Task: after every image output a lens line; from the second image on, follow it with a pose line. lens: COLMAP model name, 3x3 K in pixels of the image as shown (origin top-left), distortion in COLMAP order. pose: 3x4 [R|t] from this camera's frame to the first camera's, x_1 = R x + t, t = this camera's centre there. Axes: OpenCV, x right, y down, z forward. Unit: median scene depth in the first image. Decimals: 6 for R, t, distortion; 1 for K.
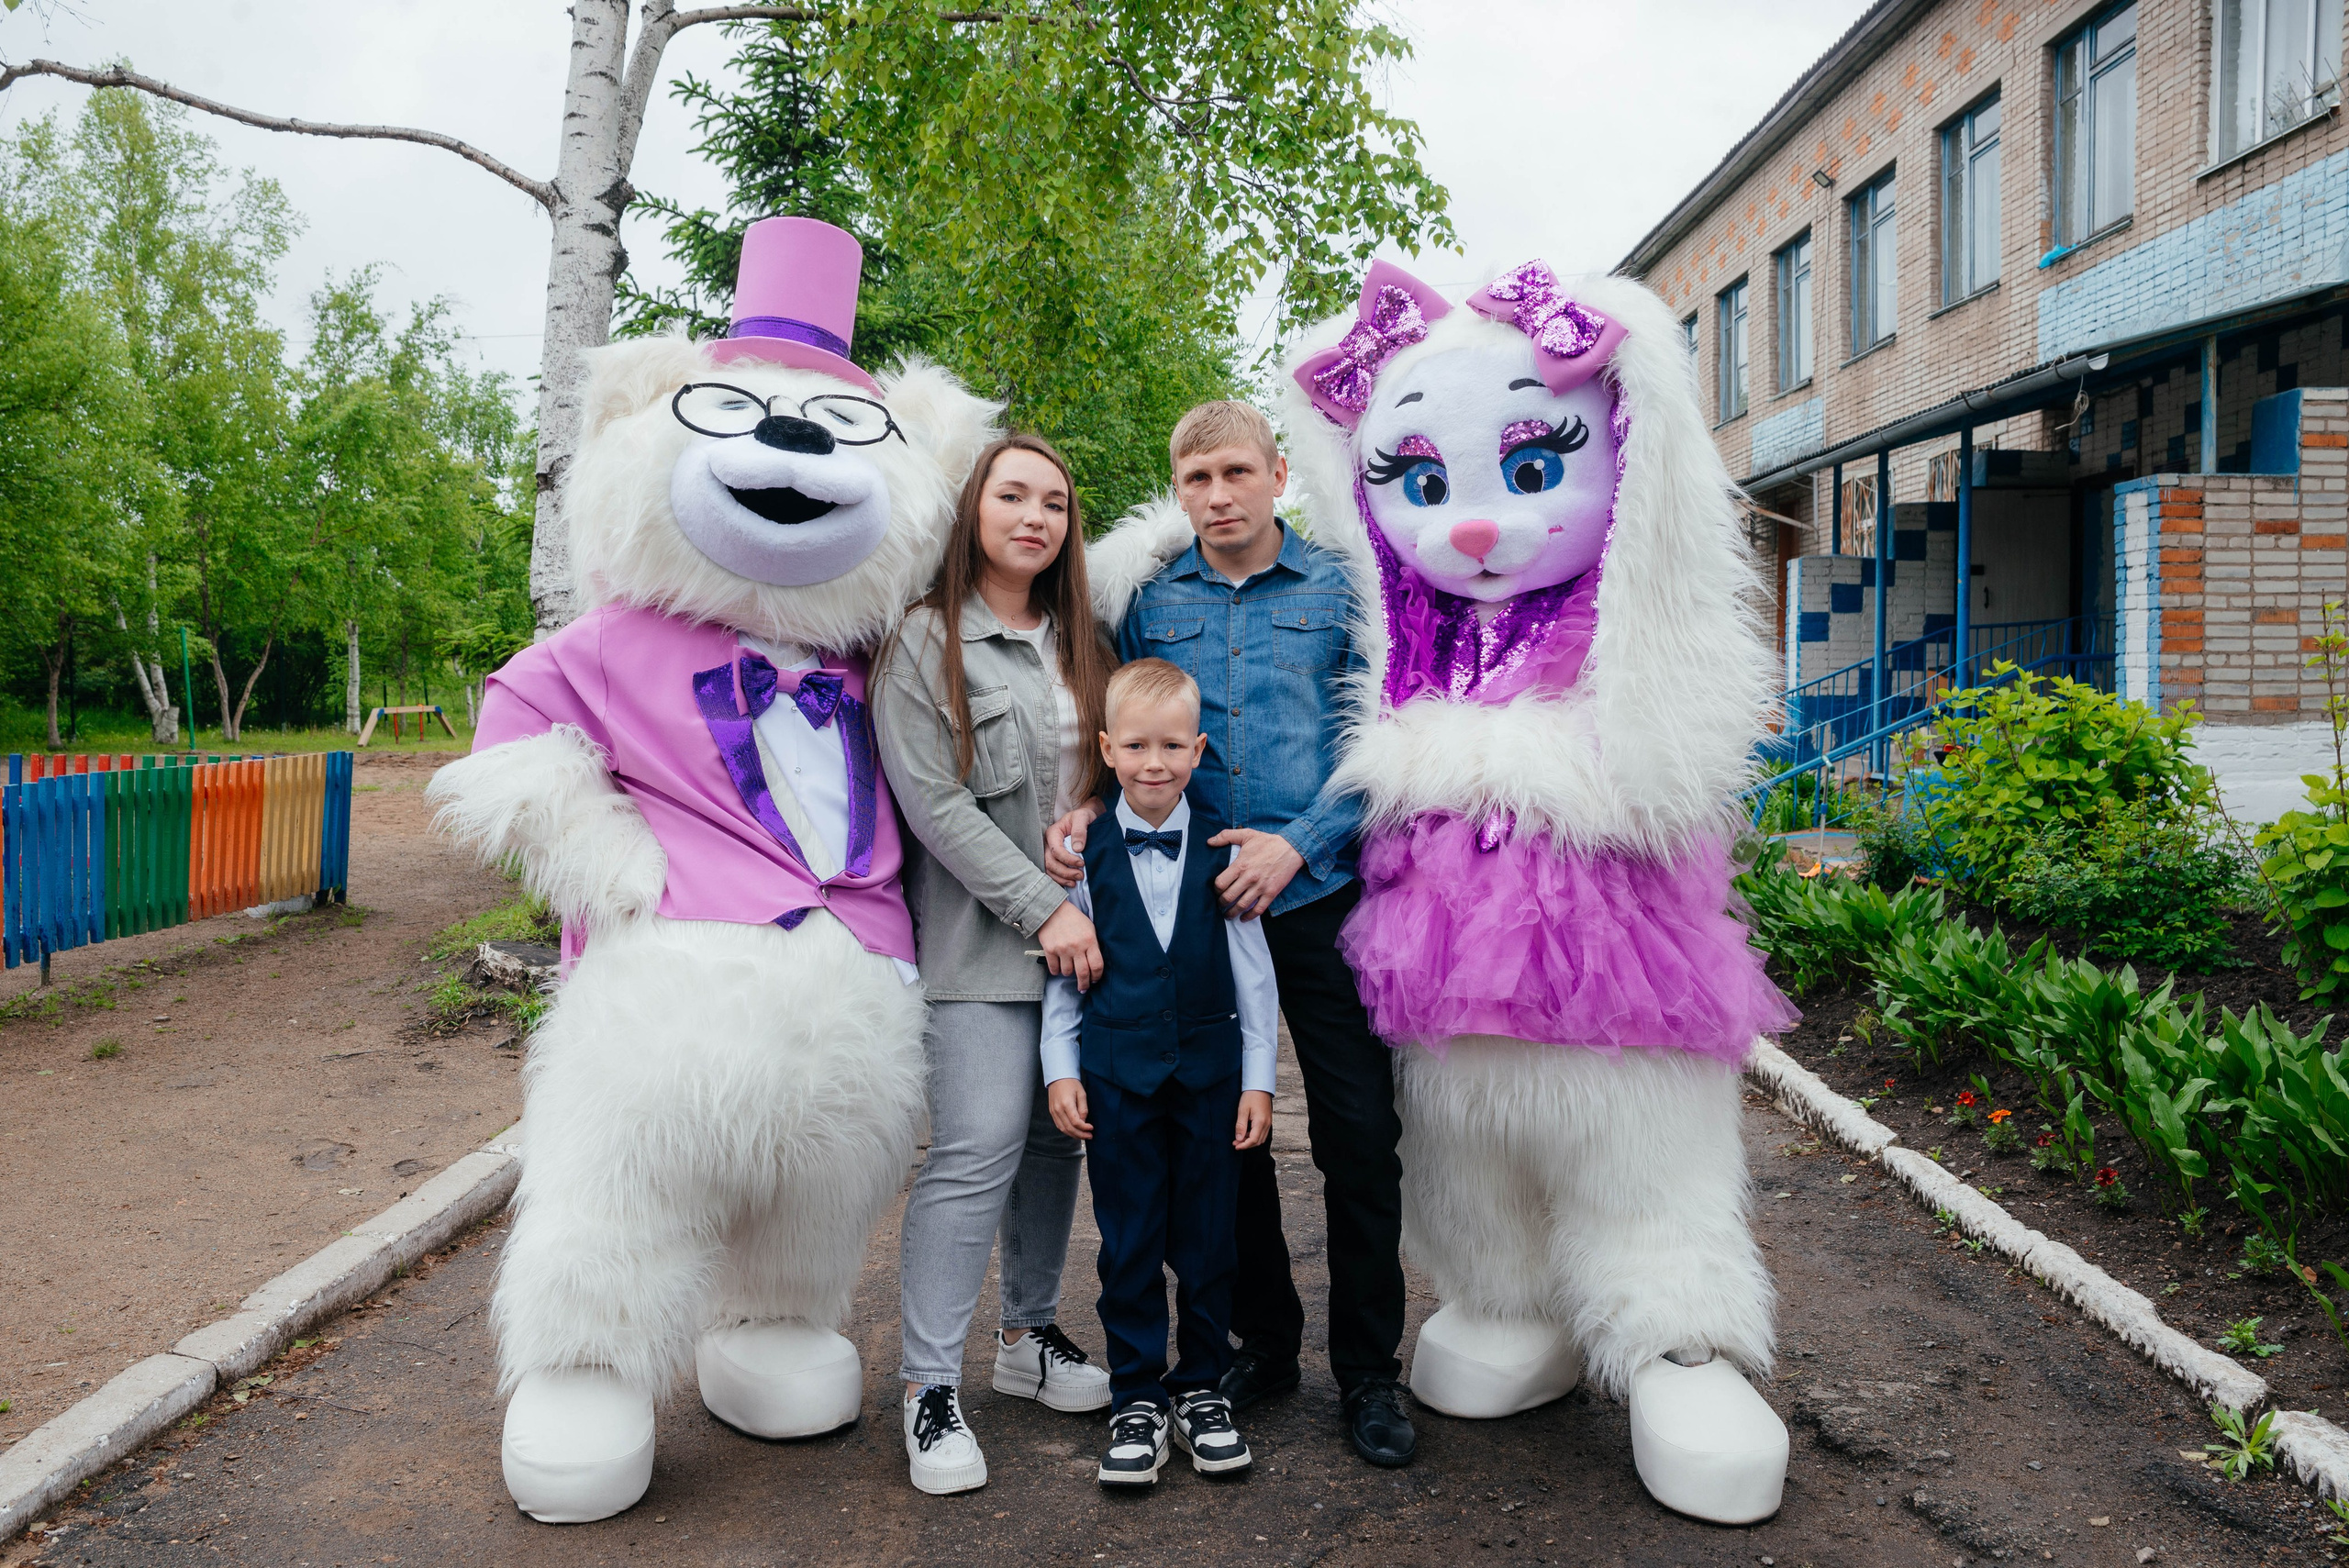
lens RADIAL K [[2083.7, 0, 1160.2], [0, 2083.7, 790.4], [0, 0, 1]] dist [-0.080690, 0.110905]
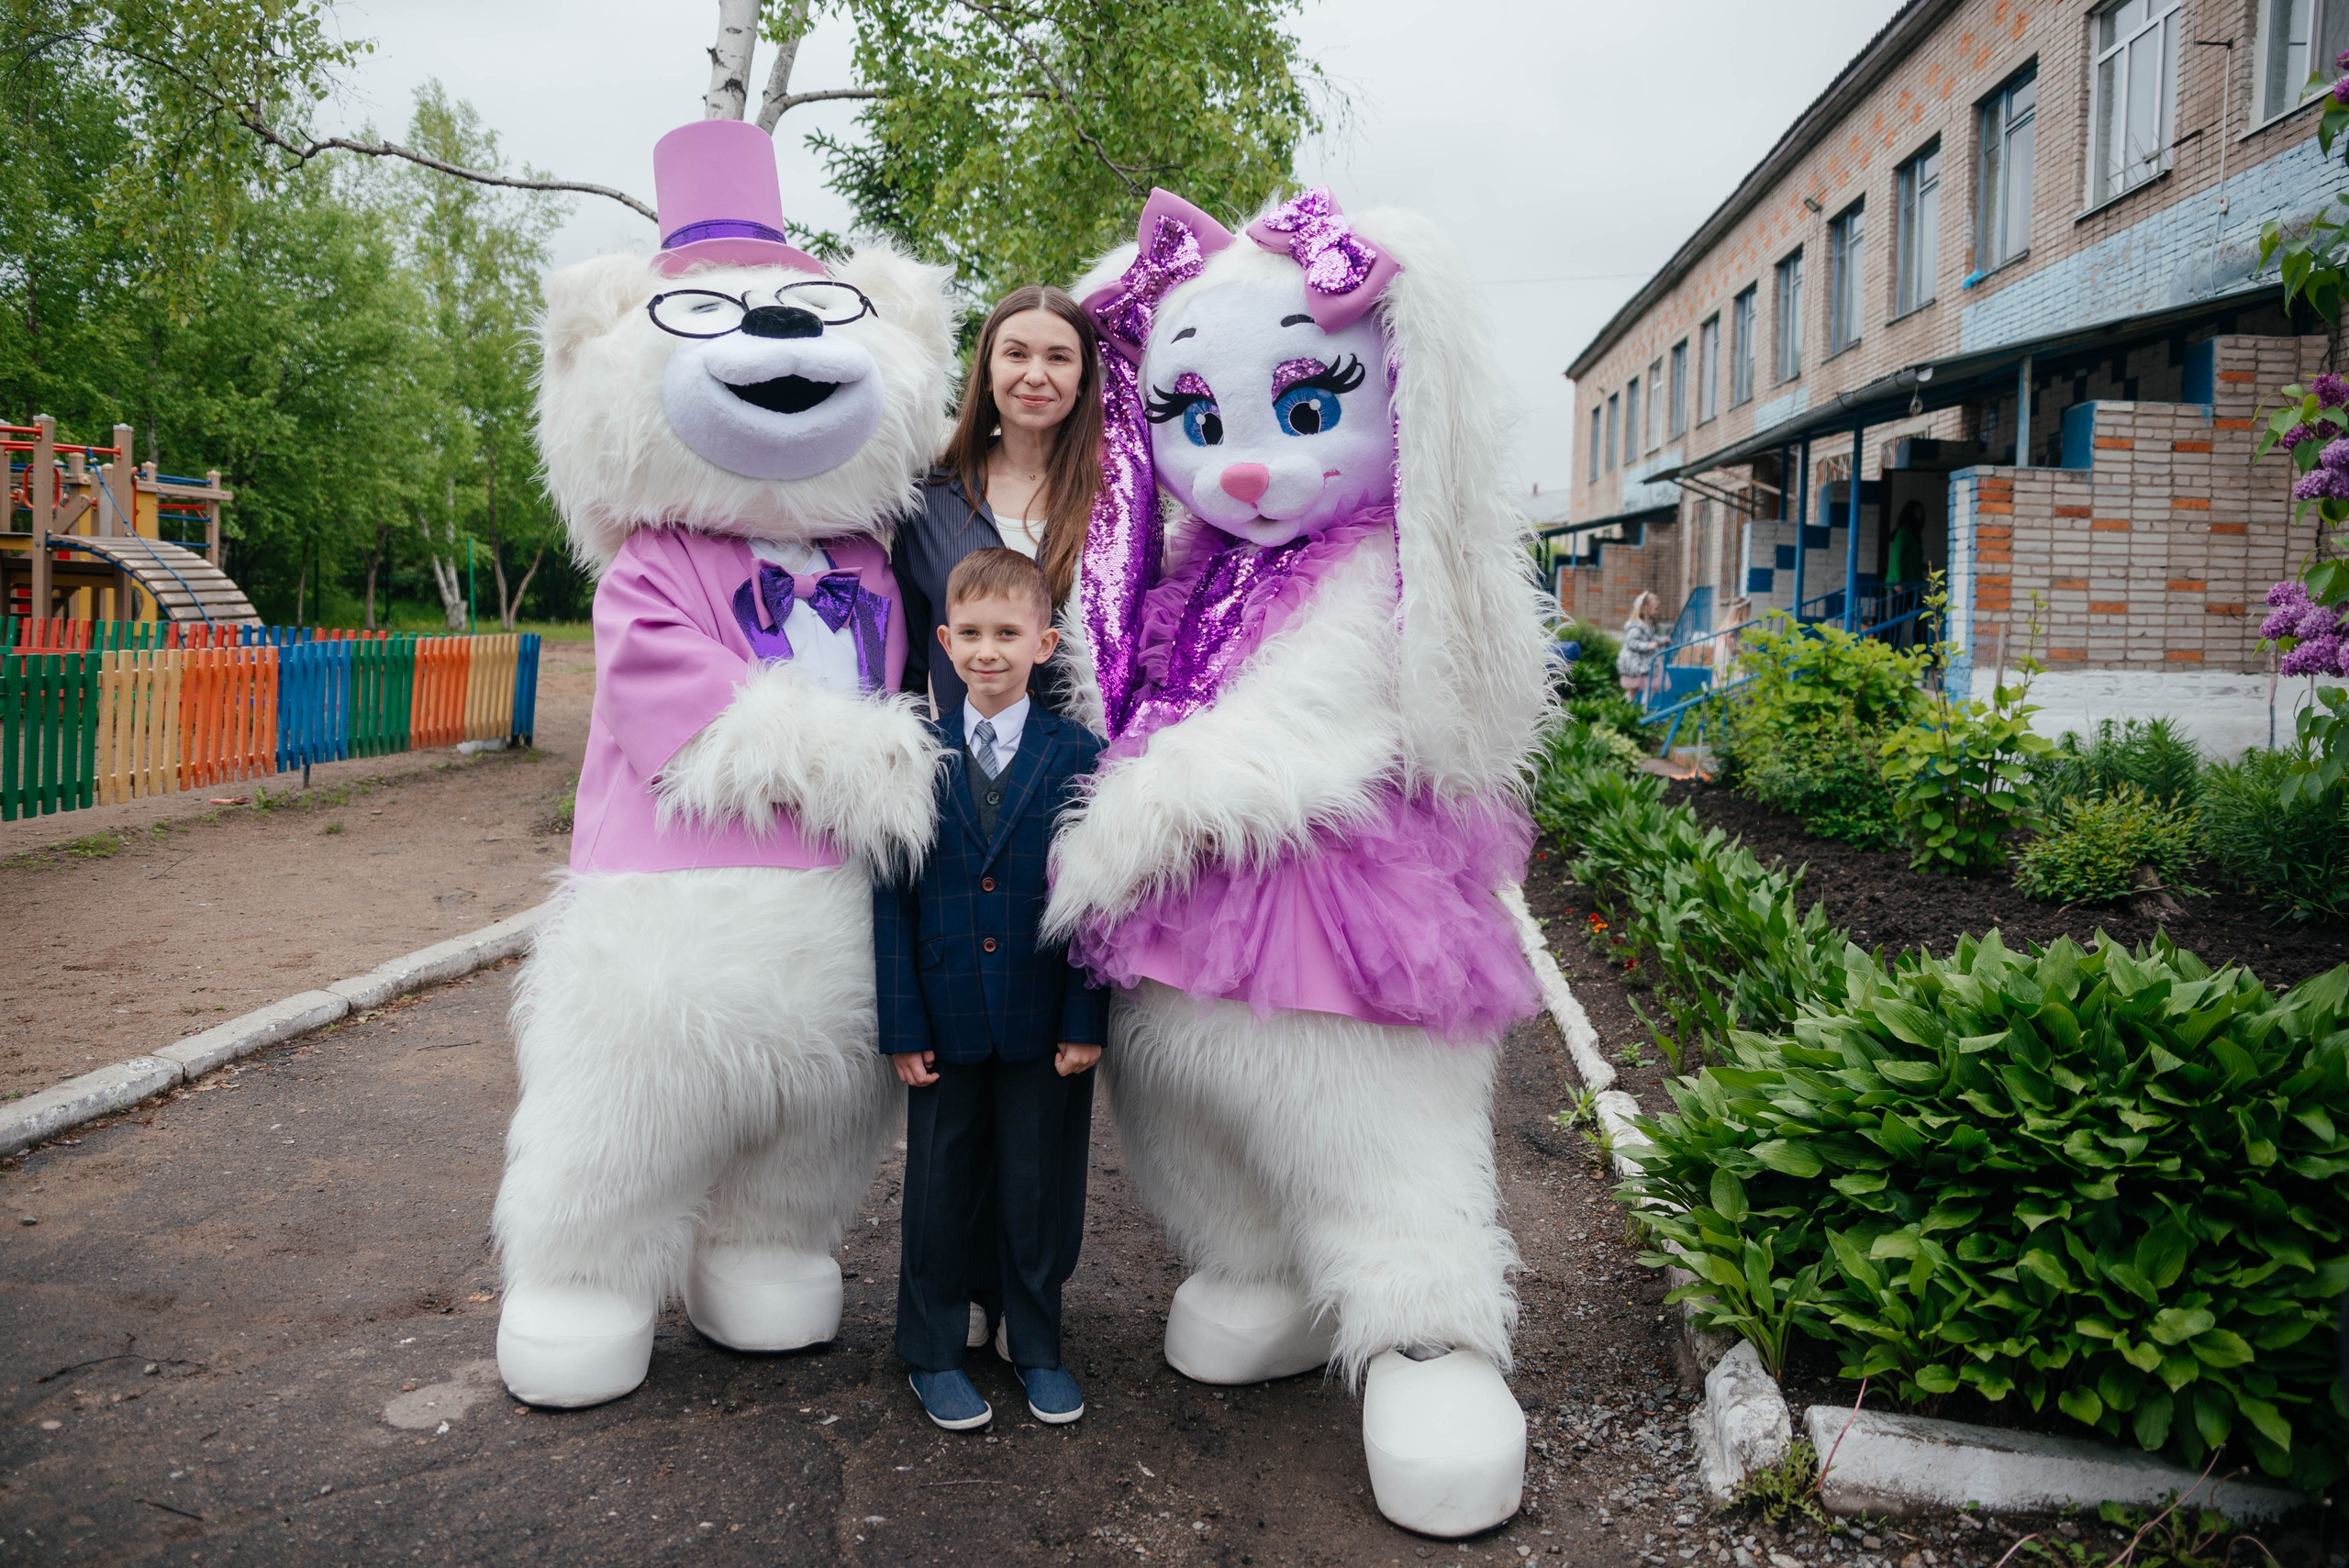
lens RADIAL K [[1797.3, 0, 1154.4], [0, 1797.3, 705.5], [0, 0, 1]] dist [-0.116588, 0.098939]
pose [[0.995820, 0.039091, -0.082552, 0.086853], [-0.038880, 0.999235, 0.004169, 0.005929], [0.082651, -0.000942, 0.996578, -0.101861]]
